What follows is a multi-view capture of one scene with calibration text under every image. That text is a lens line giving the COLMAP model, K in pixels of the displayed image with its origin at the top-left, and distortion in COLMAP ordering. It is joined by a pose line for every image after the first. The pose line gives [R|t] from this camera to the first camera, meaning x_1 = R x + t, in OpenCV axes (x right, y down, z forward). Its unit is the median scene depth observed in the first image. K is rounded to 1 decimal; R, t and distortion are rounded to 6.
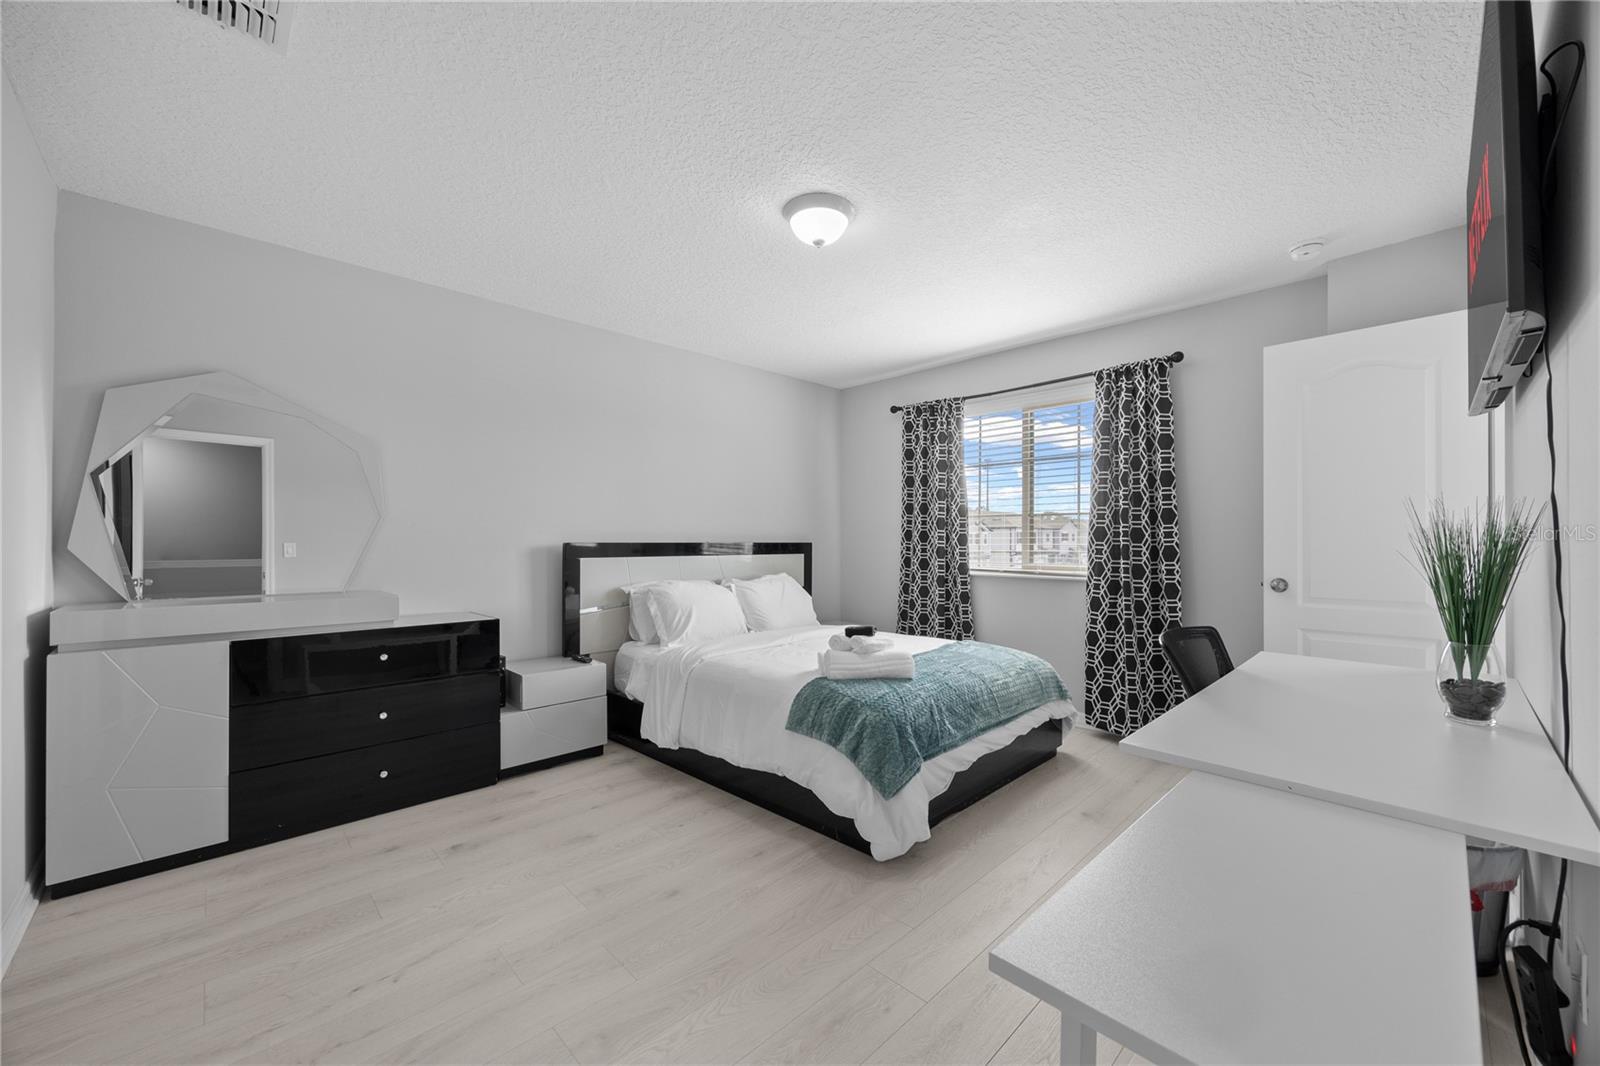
lens RADIAL K [[613.2, 0, 801.5], [0, 613.2, 532.6], [0, 0, 1]] dist [0.000288, 0.000022]
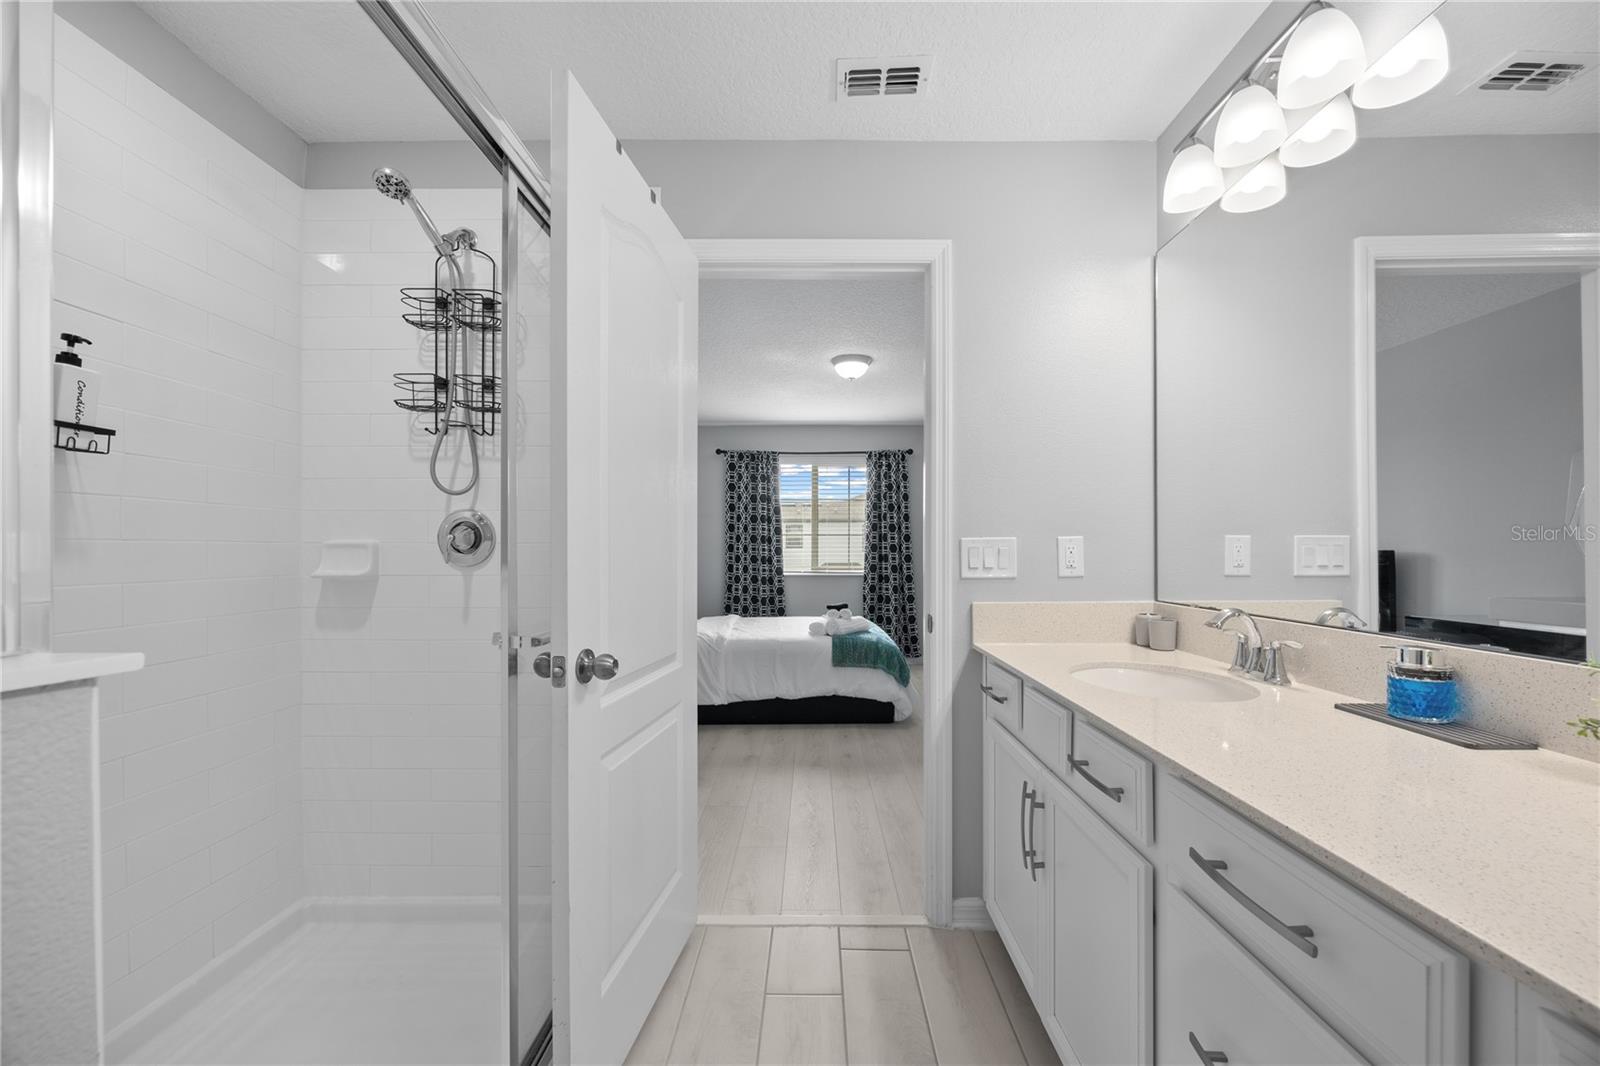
lens RADIAL K [[613.0, 0, 803.1], [0, 613.0, 544.8], [0, 0, 1]] dist [-0.000493, 0.000022]
pose [[0.710721, 0.006029, 0.703448, -0.794017], [-0.006901, 0.999975, -0.001598, -0.001587], [-0.703440, -0.003718, 0.710744, -0.071349]]
